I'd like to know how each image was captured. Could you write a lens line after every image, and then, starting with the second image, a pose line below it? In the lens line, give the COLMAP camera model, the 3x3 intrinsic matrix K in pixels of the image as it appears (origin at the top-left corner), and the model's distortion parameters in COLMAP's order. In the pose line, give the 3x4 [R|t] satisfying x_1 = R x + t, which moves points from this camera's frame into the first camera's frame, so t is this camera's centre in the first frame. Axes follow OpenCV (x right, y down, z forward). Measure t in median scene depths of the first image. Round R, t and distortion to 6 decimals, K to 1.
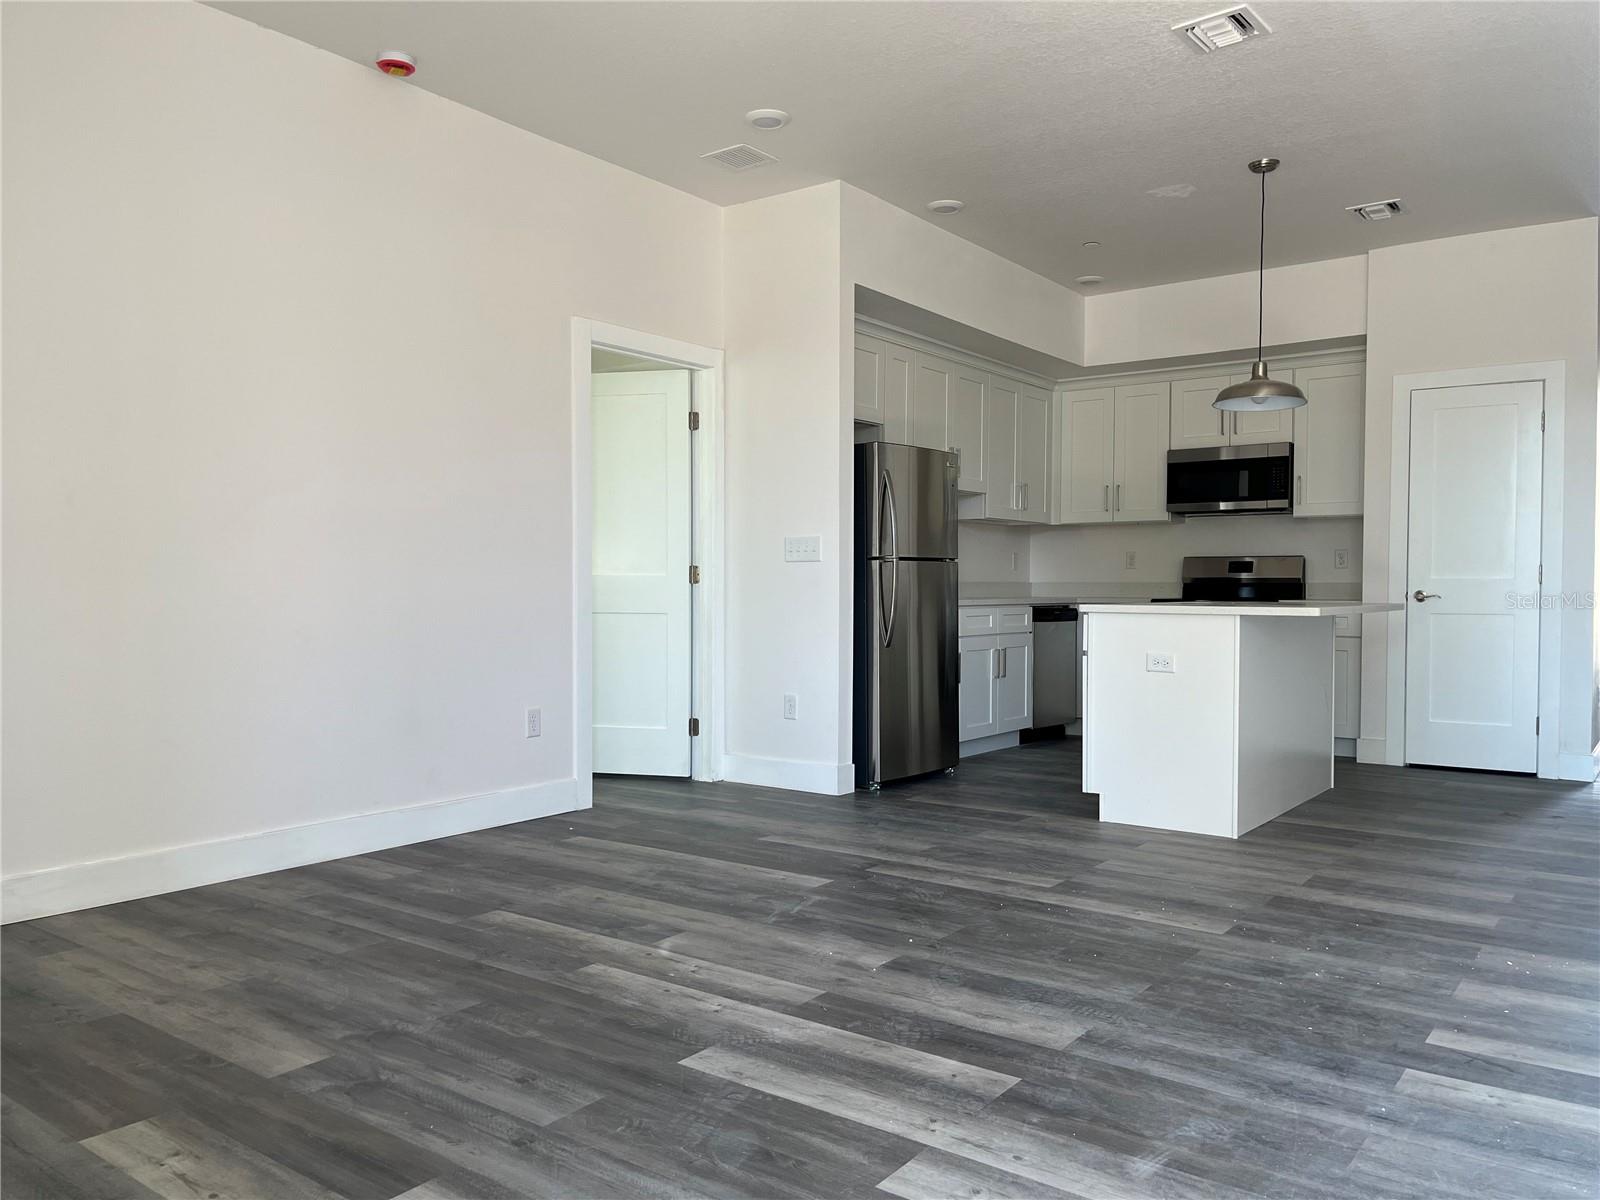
lens RADIAL K [[1218.0, 0, 797.7], [0, 1218.0, 606.5], [0, 0, 1]] dist [0.055179, -0.077702]
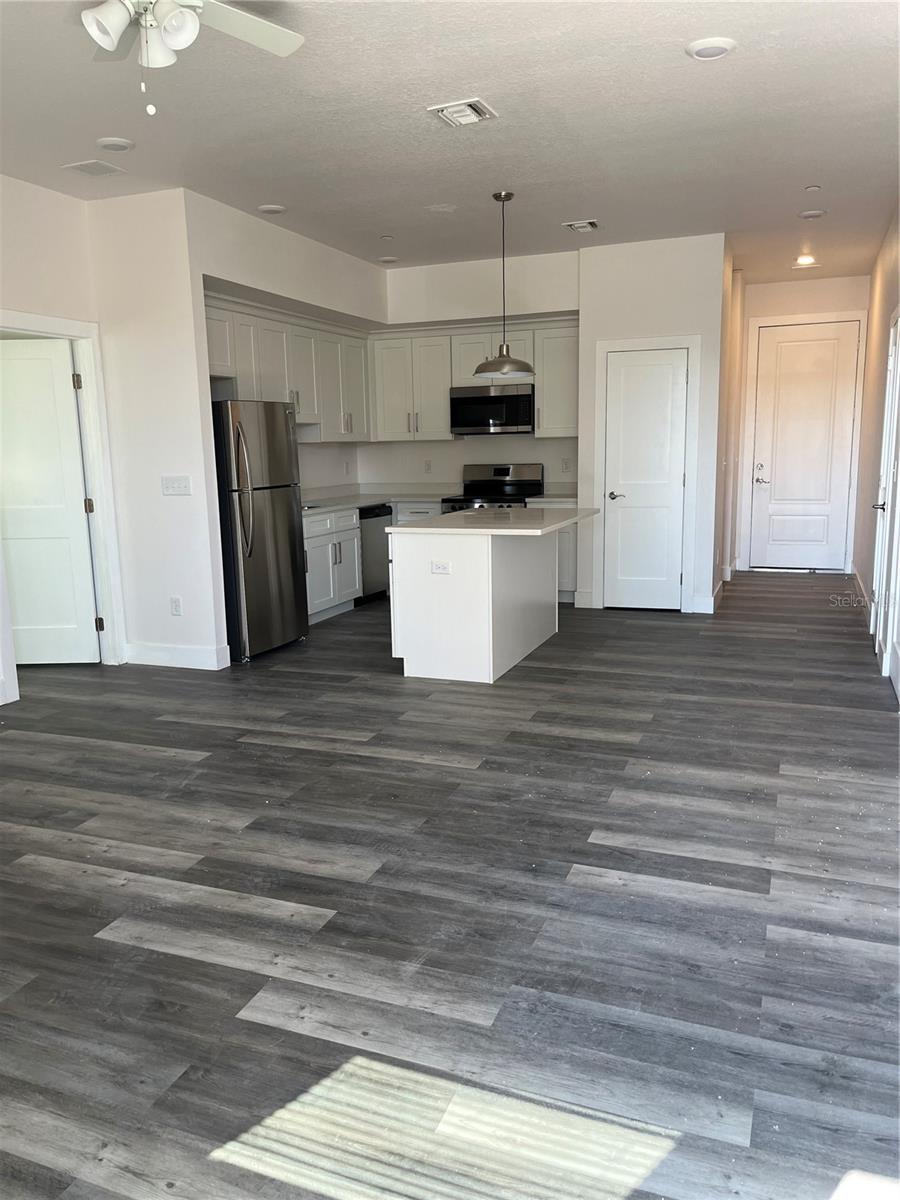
lens RADIAL K [[913.5, 0, 447.0], [0, 913.5, 603.2], [0, 0, 1]] dist [0.055179, -0.077702]
pose [[0.963522, -0.070862, 0.258078, 0.021994], [0.030238, 0.986960, 0.158103, -0.074995], [-0.265916, -0.144532, 0.953100, -0.026864]]
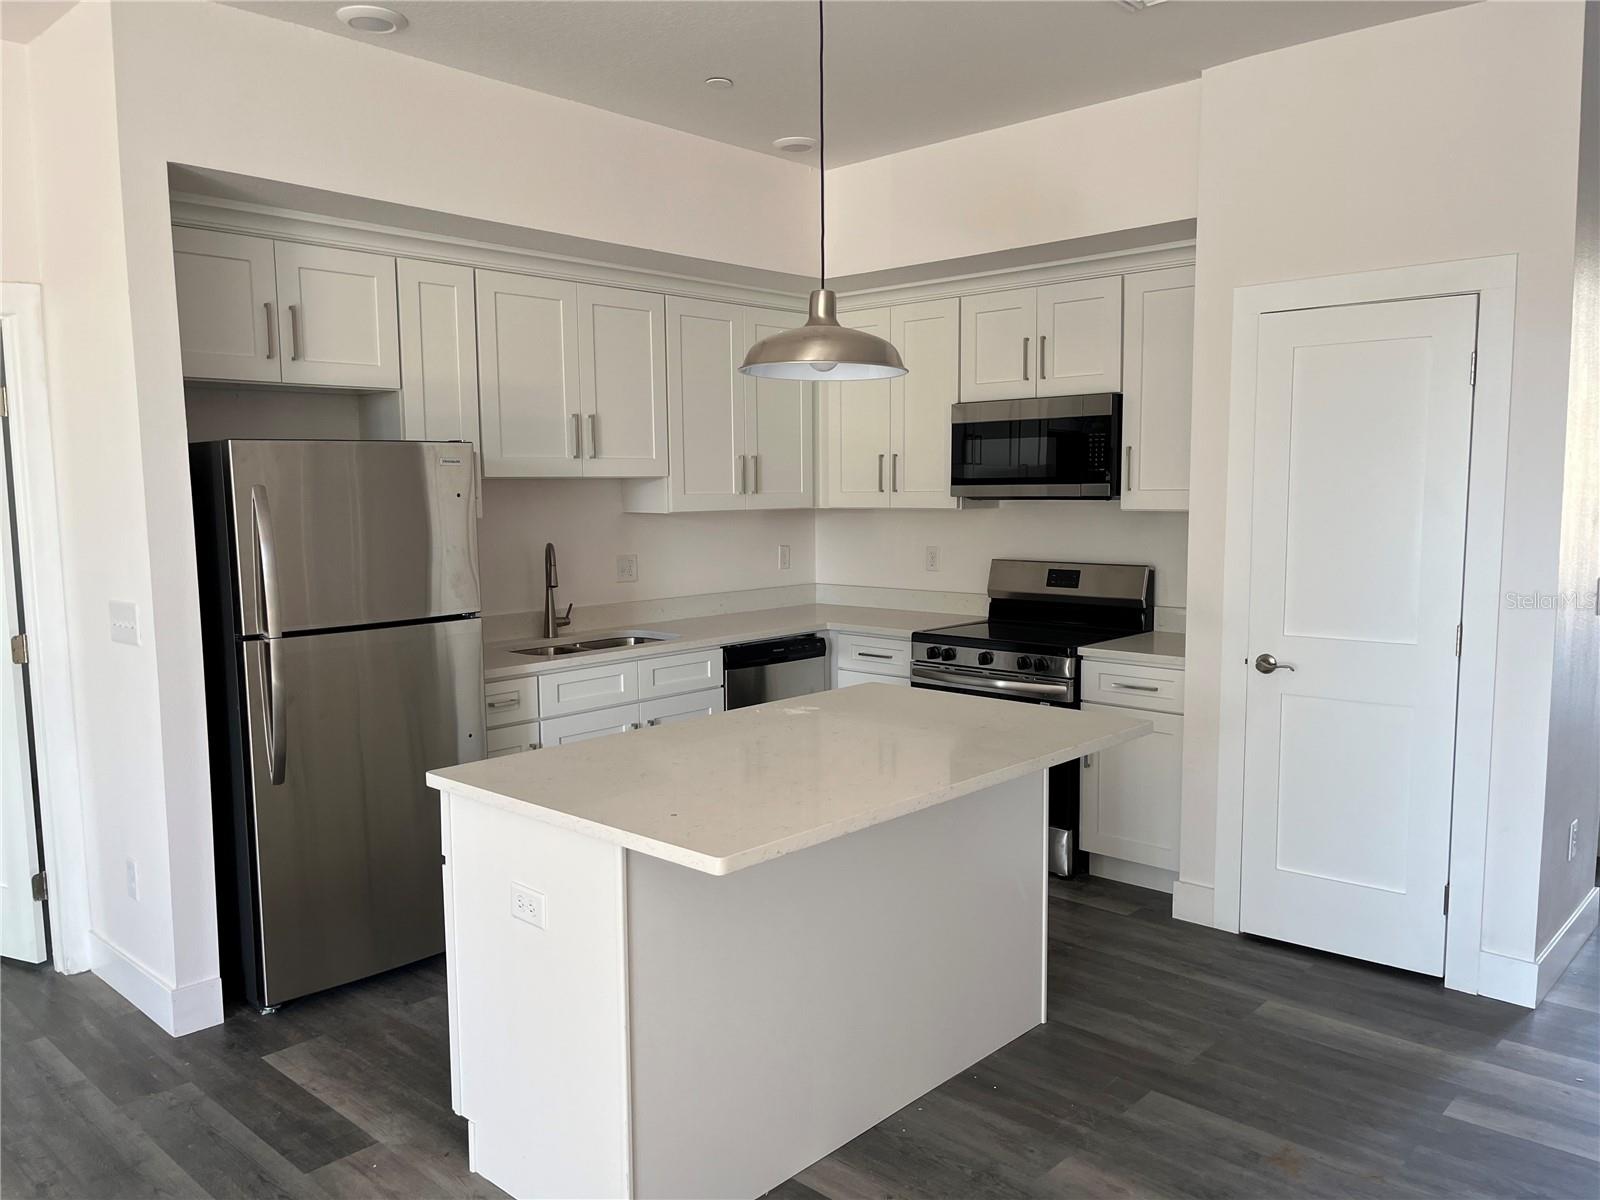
lens RADIAL K [[1218.0, 0, 795.6], [0, 1218.0, 603.2], [0, 0, 1]] dist [0.055179, -0.077702]
pose [[0.993765, -0.002144, -0.111470, 0.423754], [0.011454, 0.996488, 0.082946, -0.110106], [0.110901, -0.083705, 0.990300, 0.473045]]
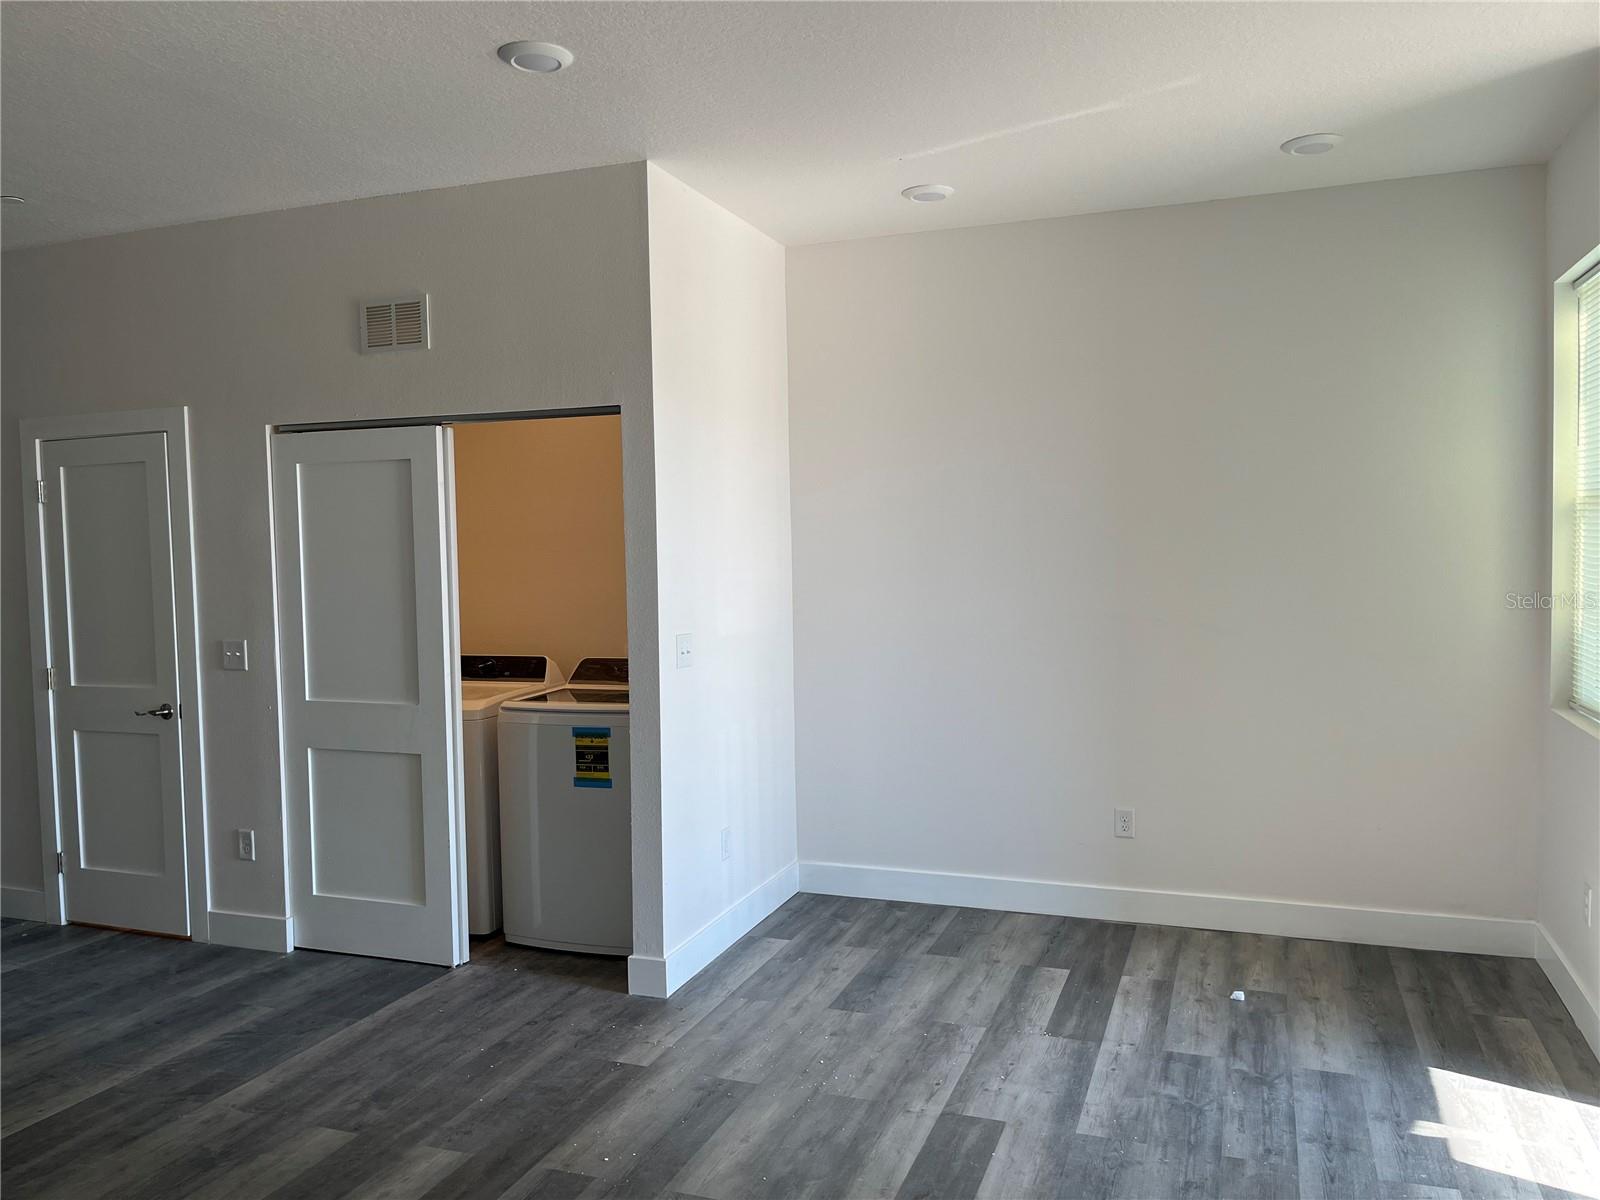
lens RADIAL K [[1218.0, 0, 798.9], [0, 1218.0, 597.5], [0, 0, 1]] dist [0.055179, -0.077702]
pose [[-0.280224, -0.040947, 0.959061, -0.222229], [0.037368, 0.997867, 0.053523, -0.117441], [-0.959207, 0.050837, -0.278096, 0.662716]]
